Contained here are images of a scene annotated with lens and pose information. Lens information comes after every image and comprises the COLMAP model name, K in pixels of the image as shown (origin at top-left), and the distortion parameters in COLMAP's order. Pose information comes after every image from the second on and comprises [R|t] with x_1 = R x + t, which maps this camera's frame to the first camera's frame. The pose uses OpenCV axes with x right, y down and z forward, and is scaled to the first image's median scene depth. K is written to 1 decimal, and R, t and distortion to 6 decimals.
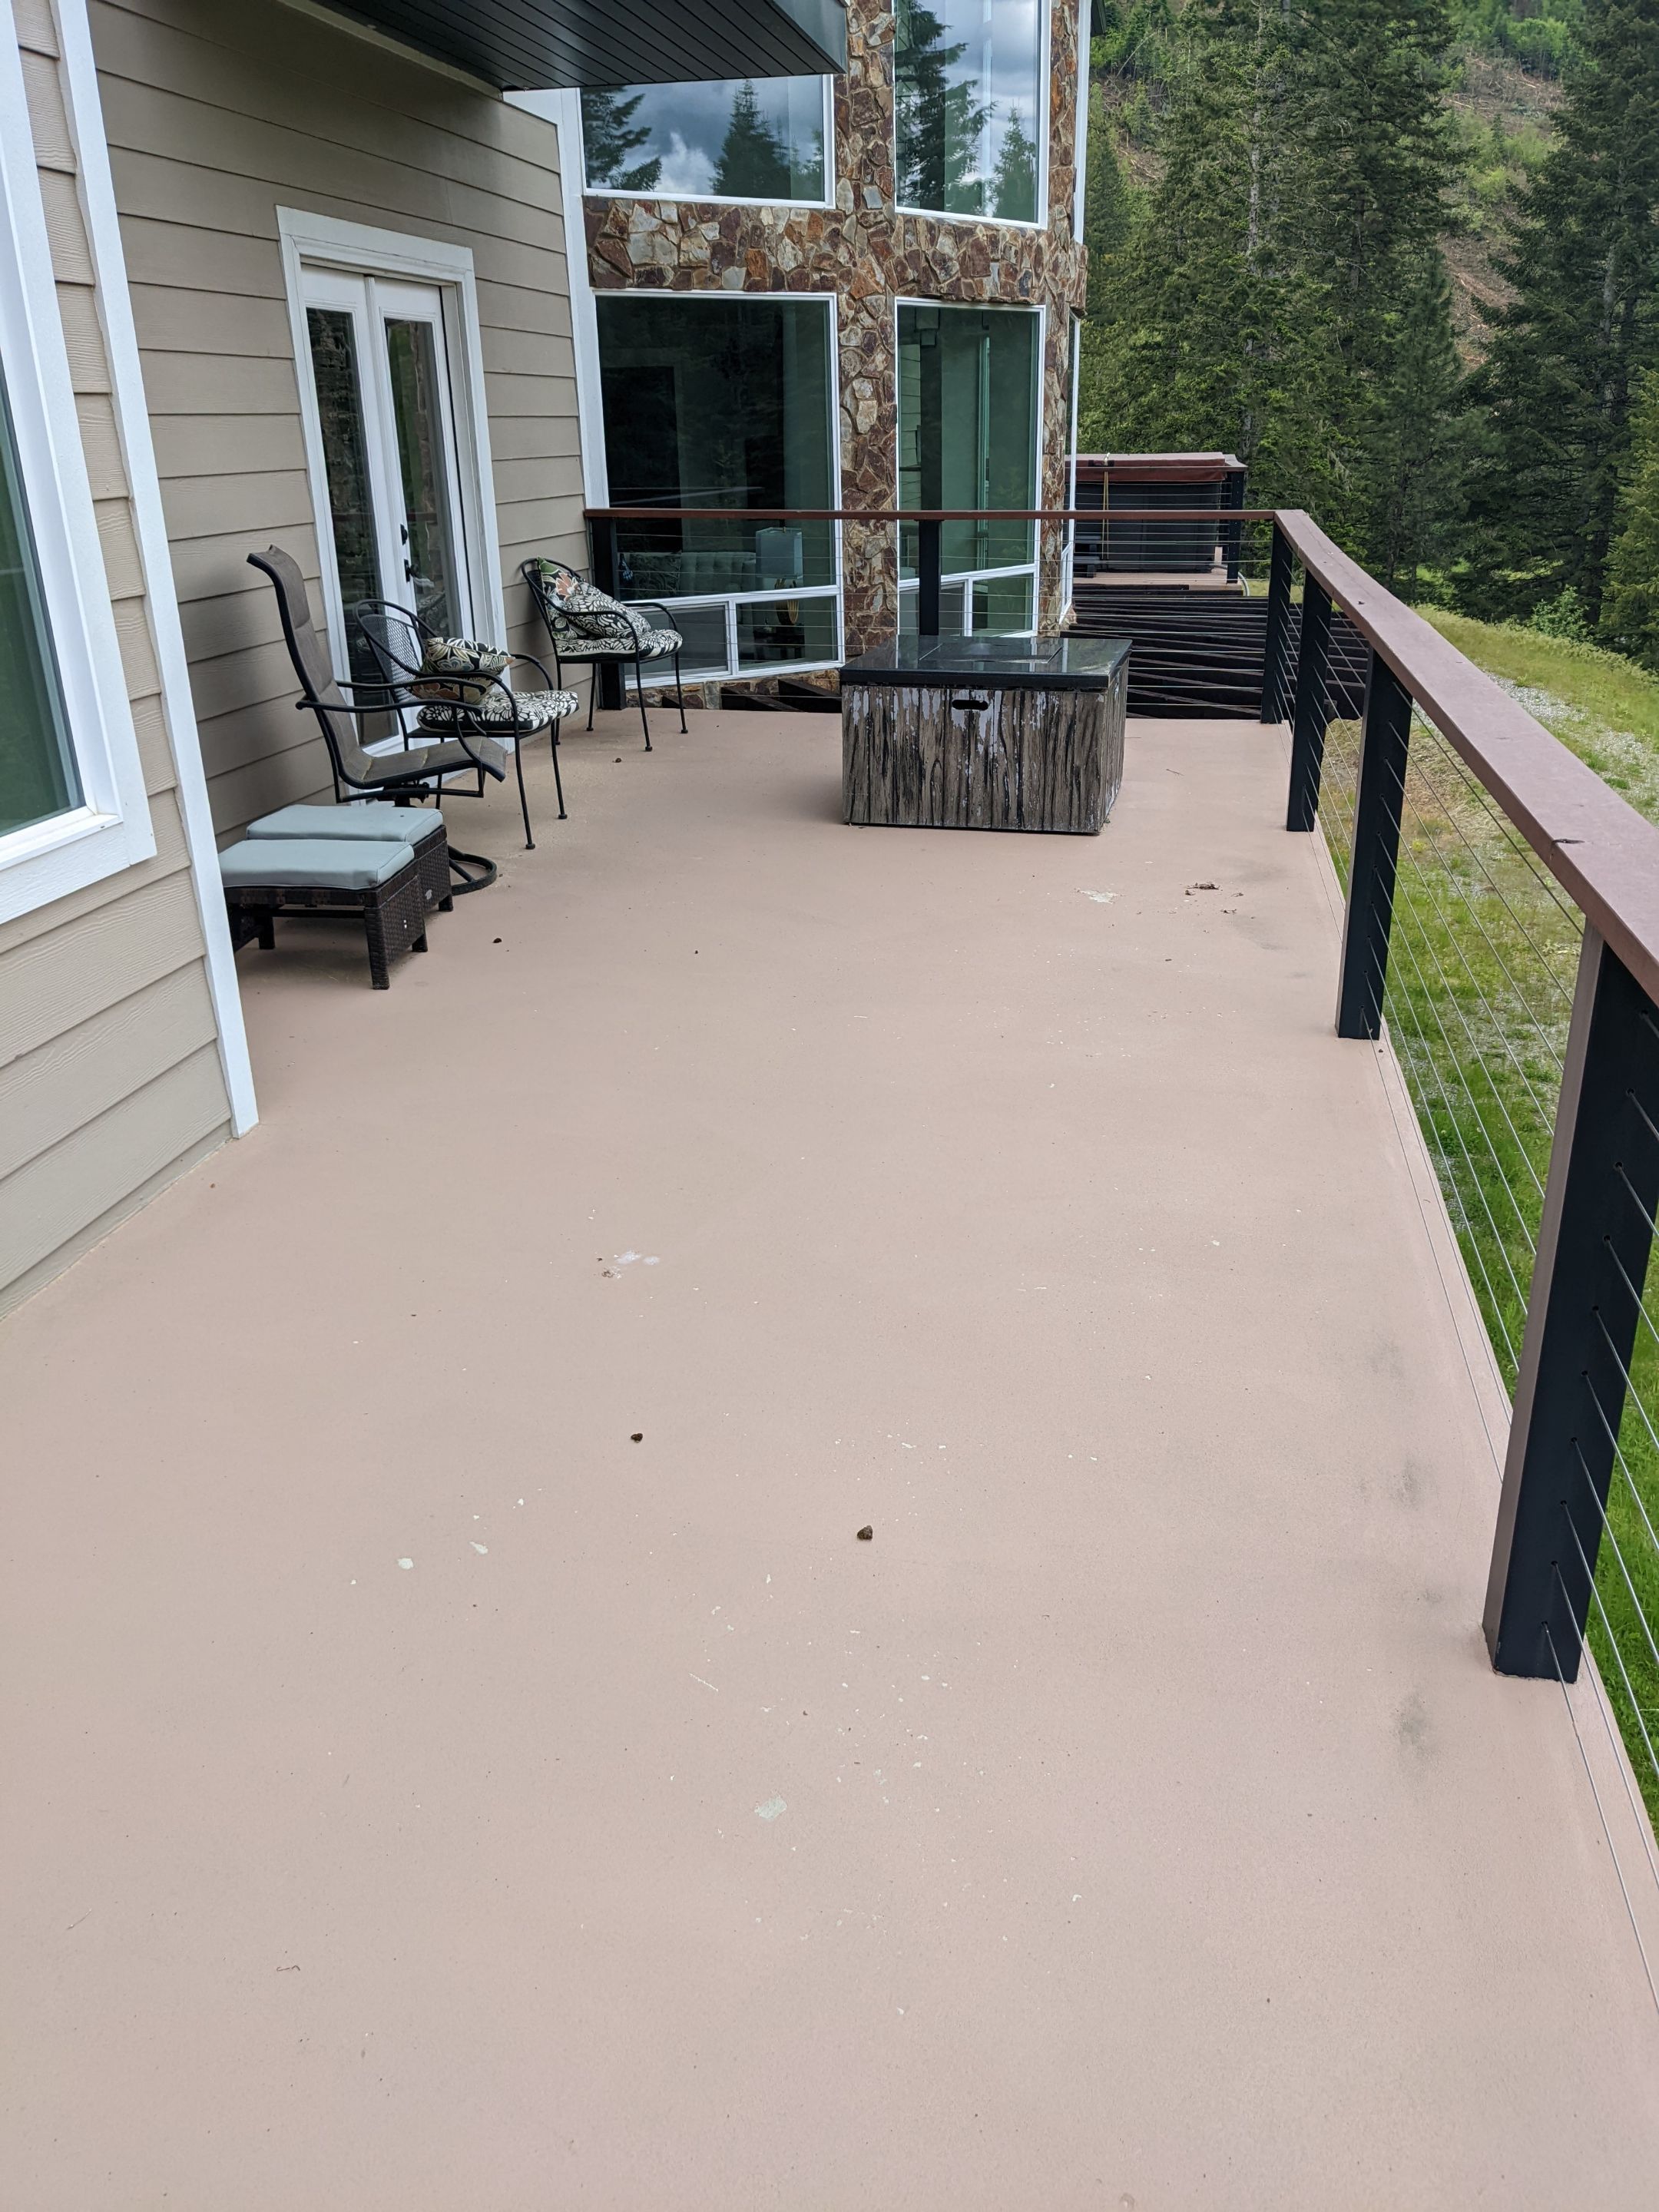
lens RADIAL K [[1768.2, 0, 842.7], [0, 1768.2, 1107.1], [0, 0, 1]] dist [0.052102, -0.086064]
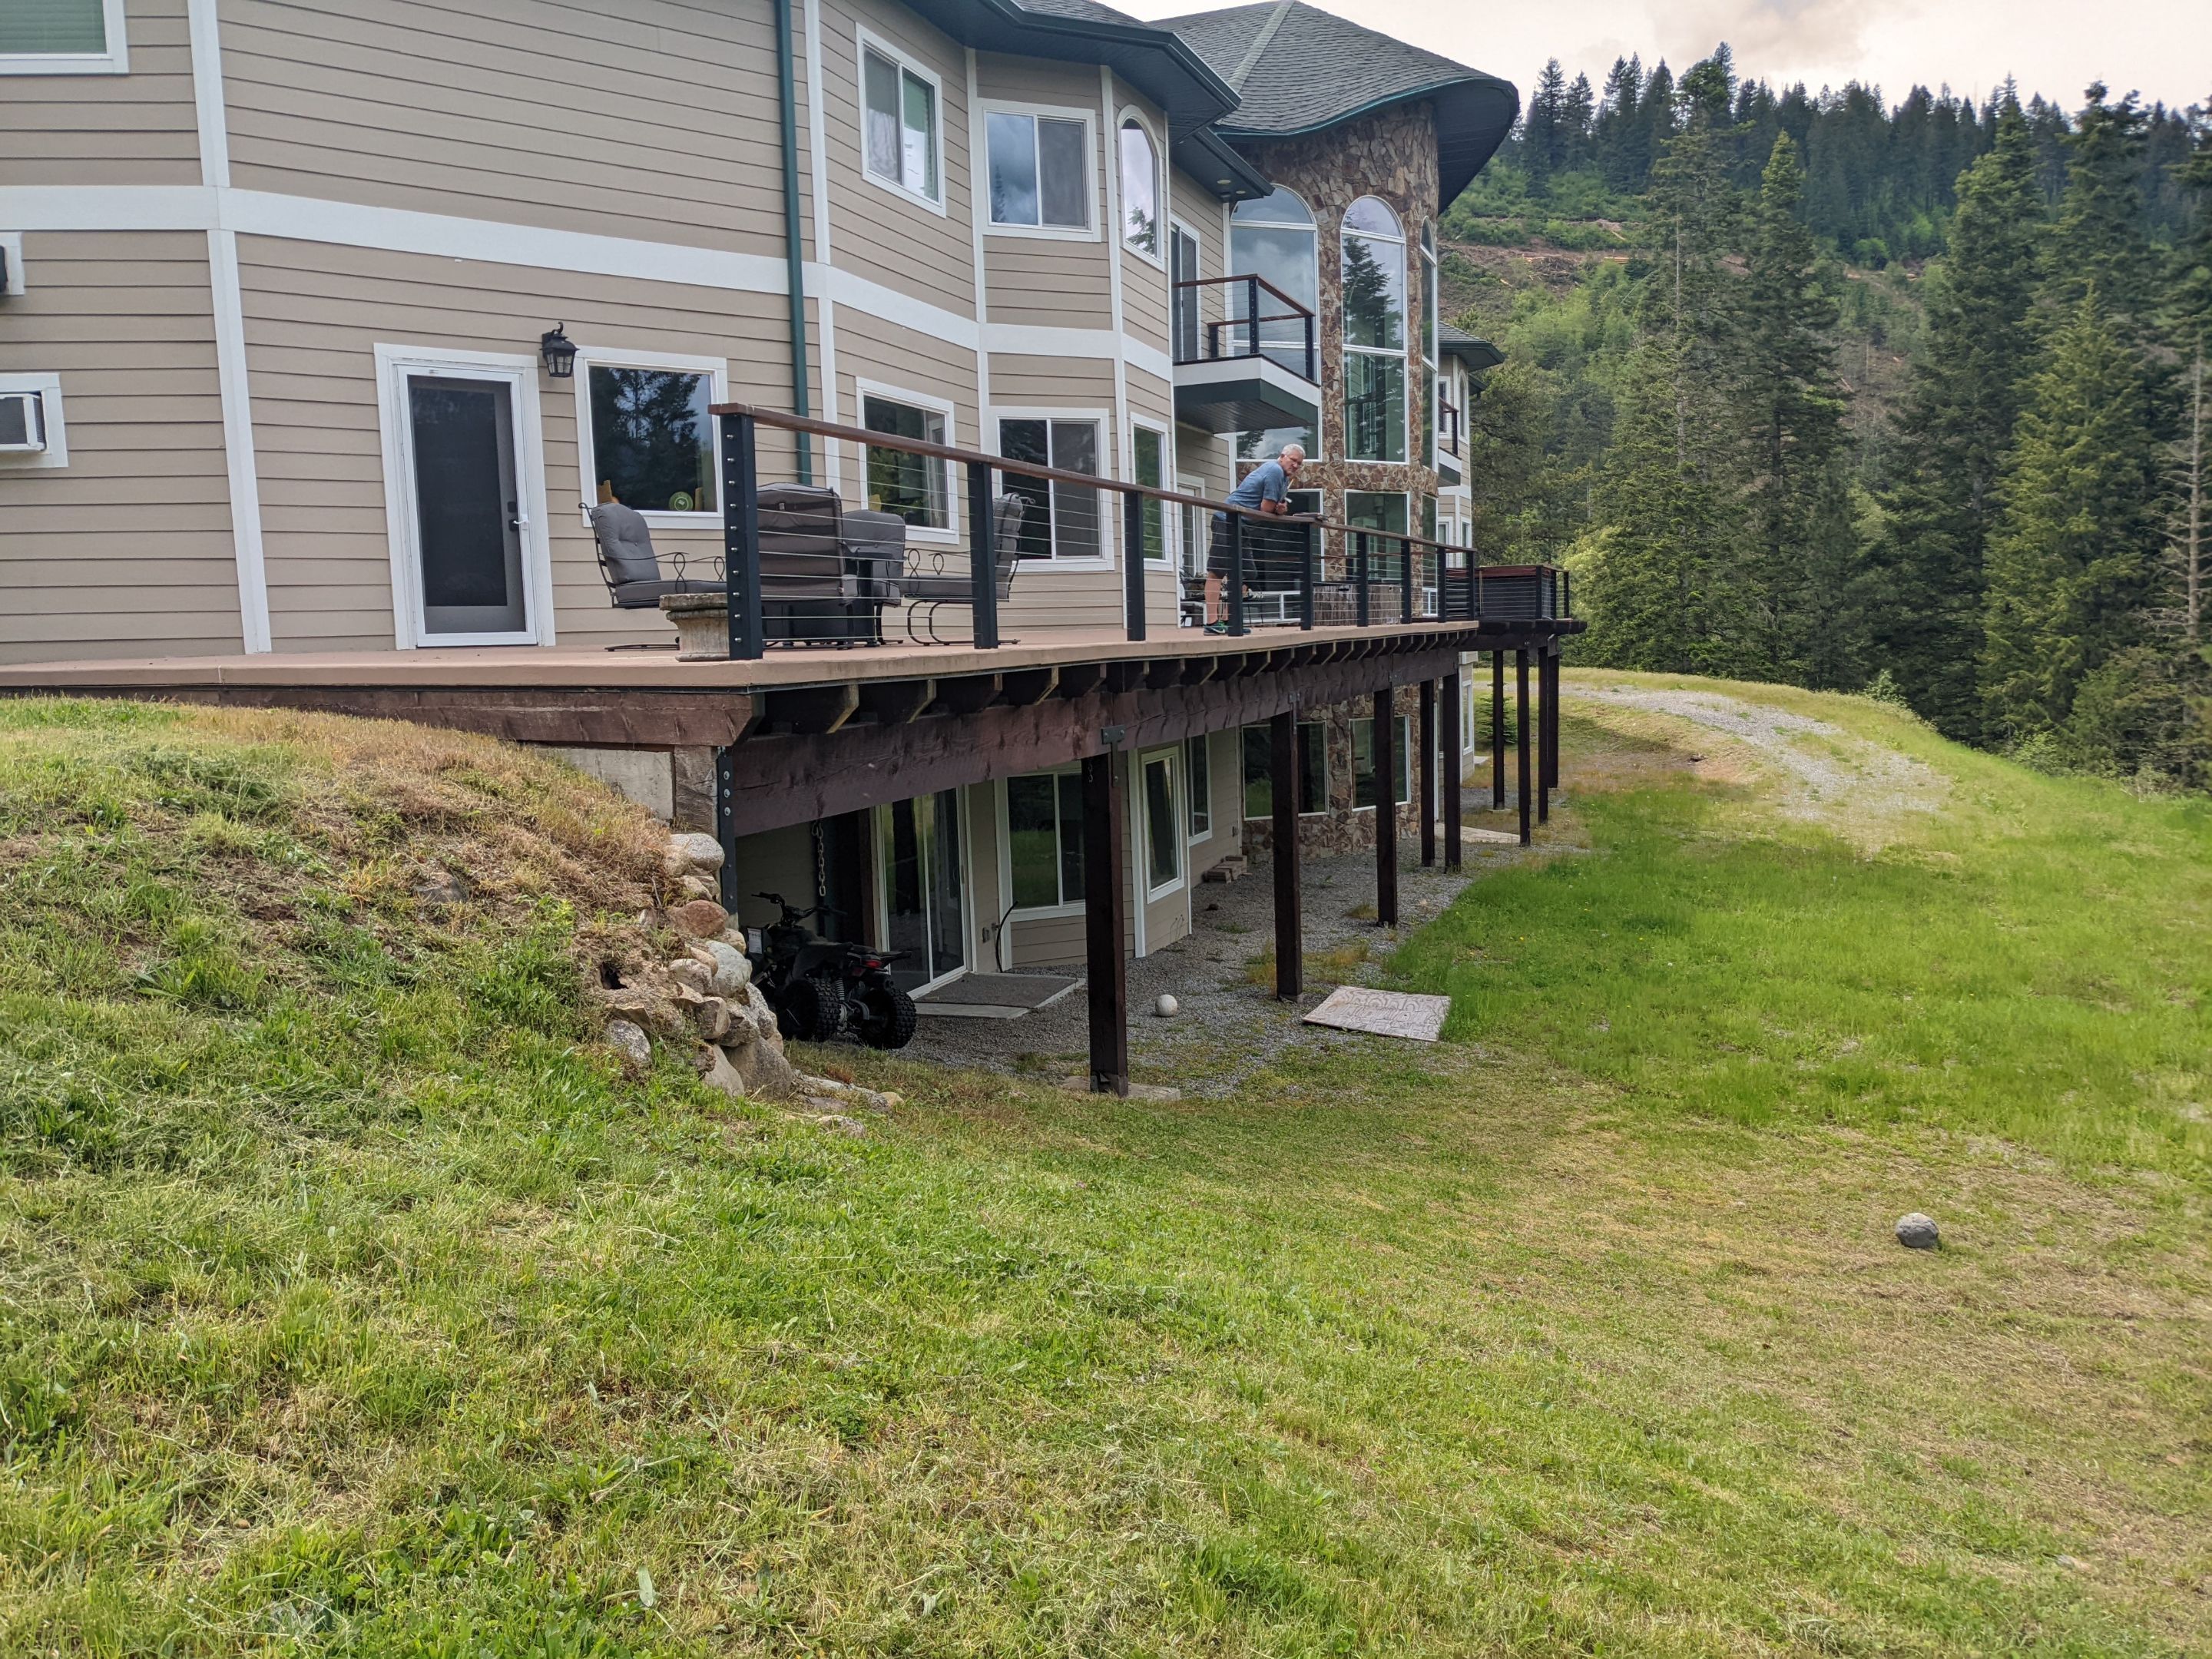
lens RADIAL K [[1768.2, 0, 1103.9], [0, 1768.2, 839.5], [0, 0, 1]] dist [0.052102, -0.086064]
pose [[0.983204, 0.000581, -0.182507, 0.033223], [-0.046028, 0.968459, -0.244883, 0.153325], [0.176609, 0.249171, 0.952220, -0.311988]]
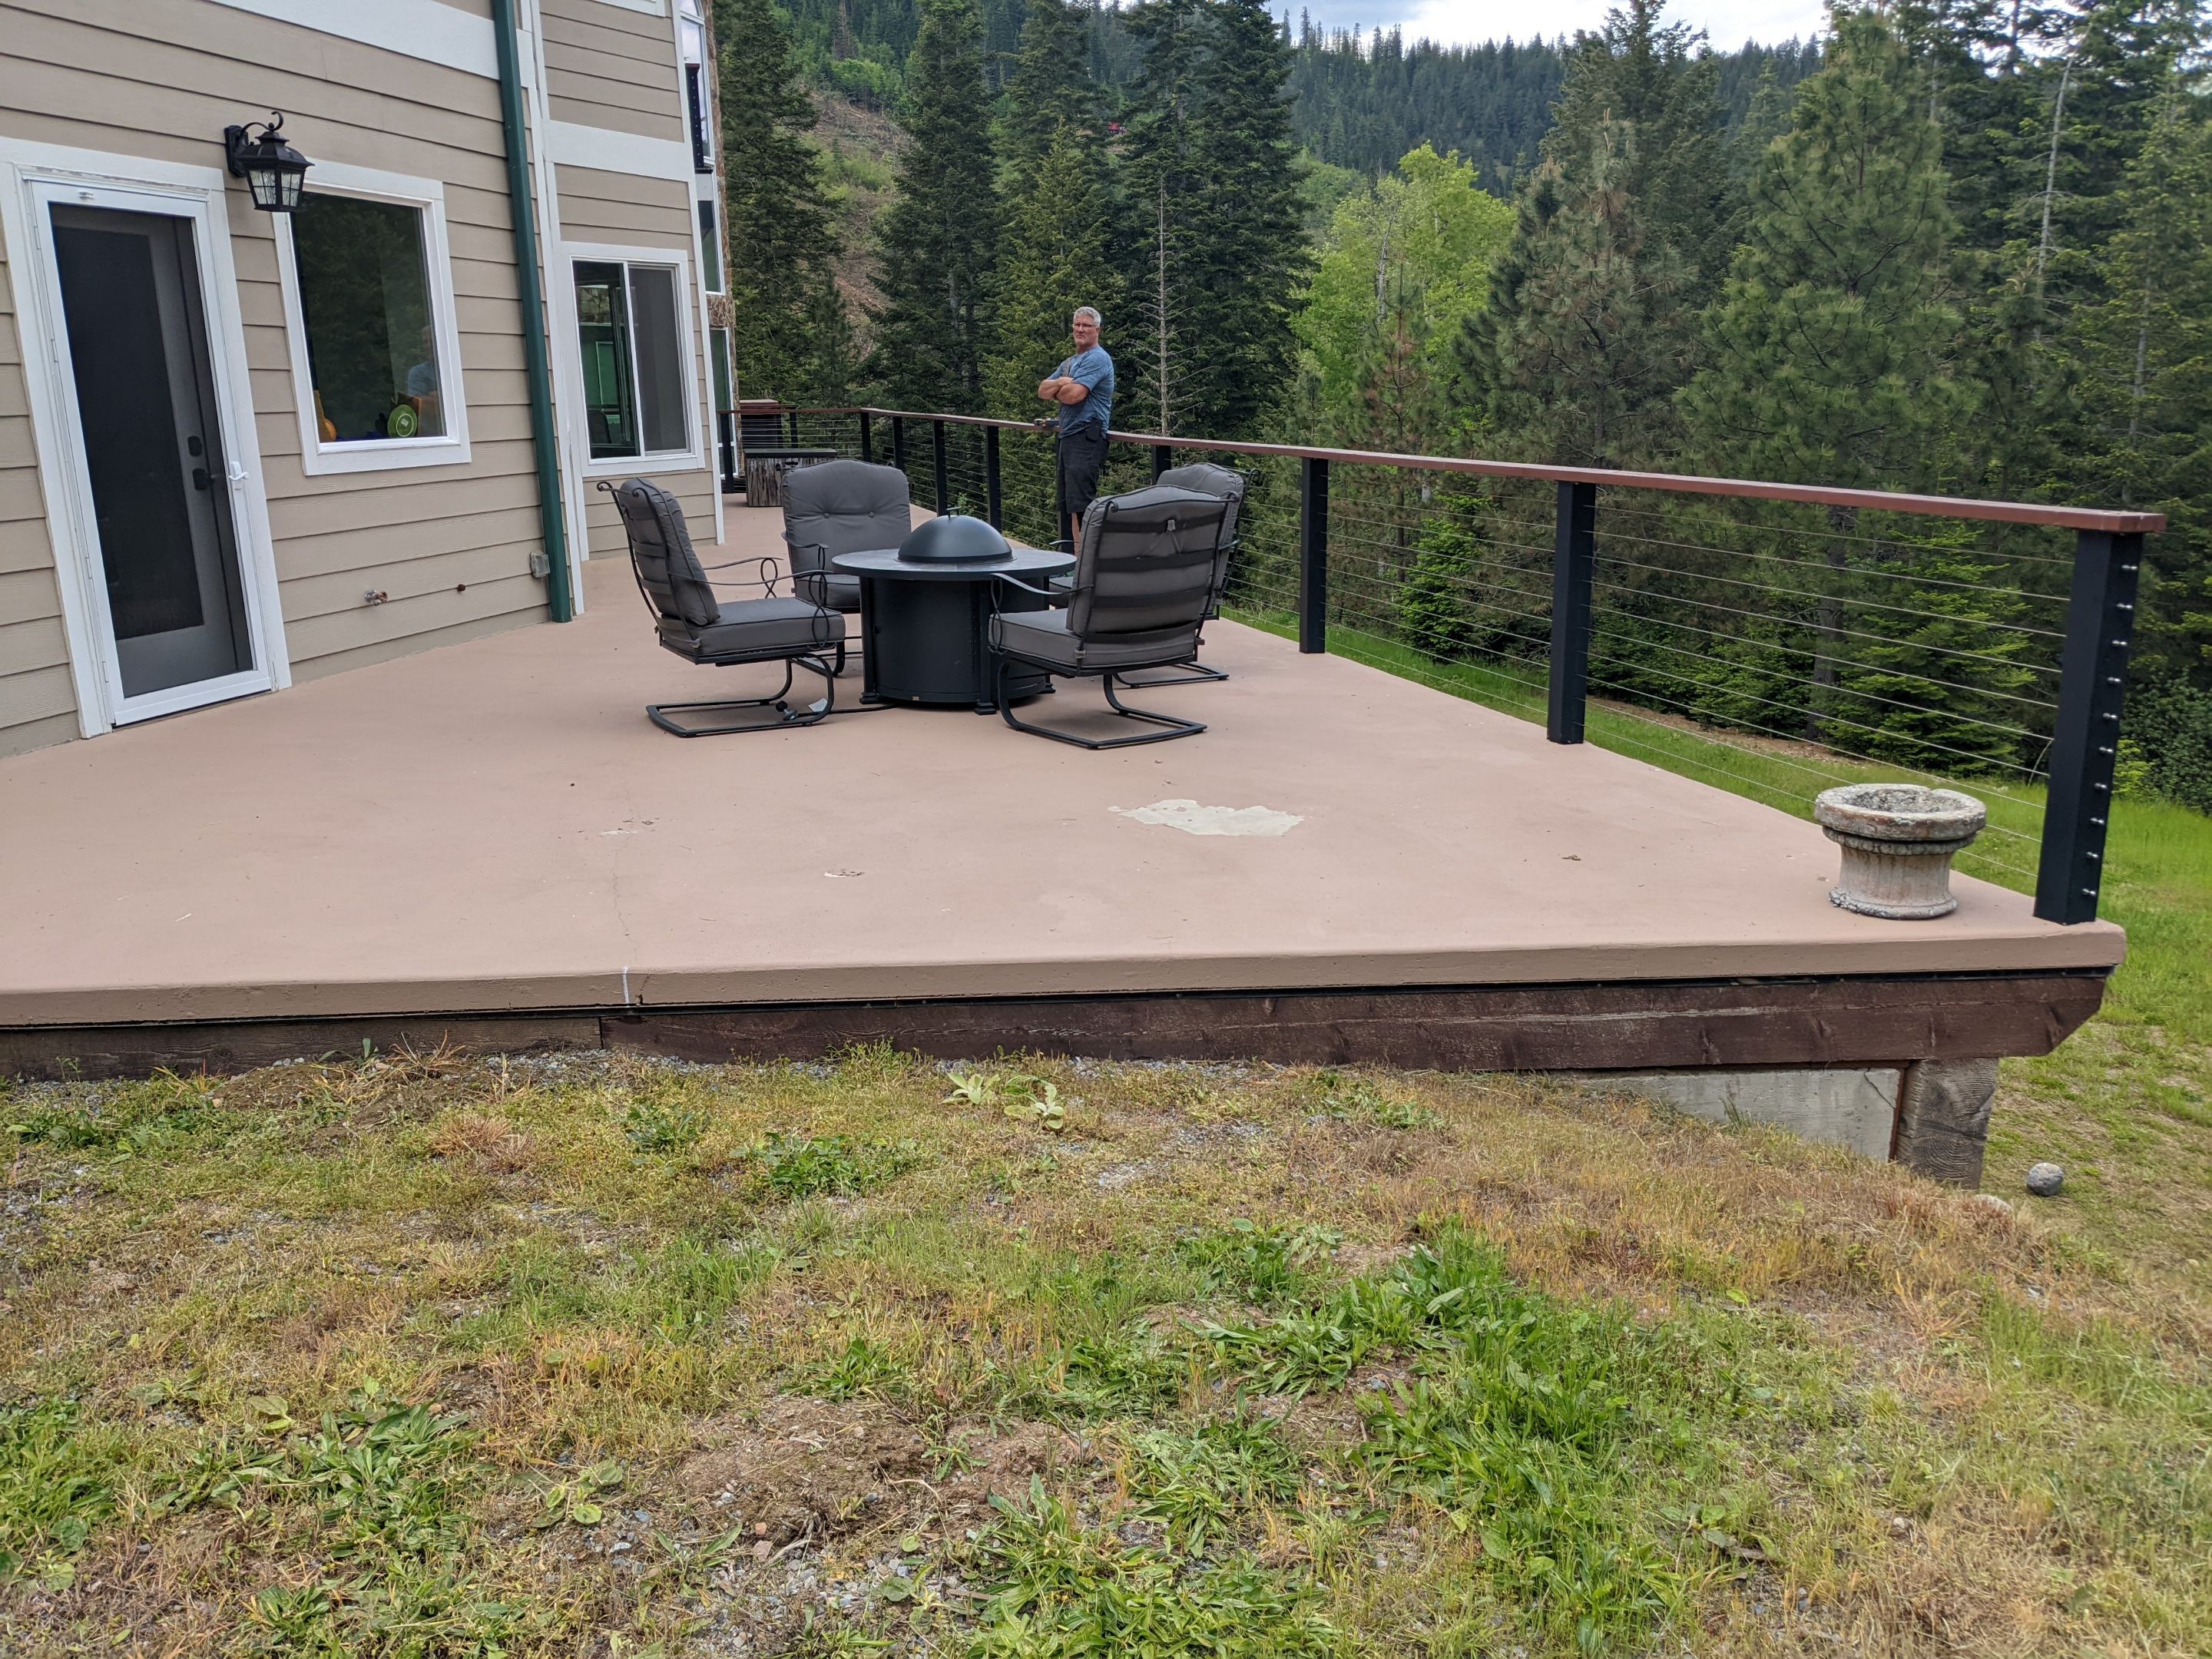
lens RADIAL K [[1768.2, 0, 1135.2], [0, 1768.2, 830.6], [0, 0, 1]] dist [0.052102, -0.086064]
pose [[0.889950, -0.114907, 0.441346, -0.106897], [0.170784, 0.981291, -0.088891, 0.099452], [-0.422874, 0.154484, 0.892924, -0.243134]]
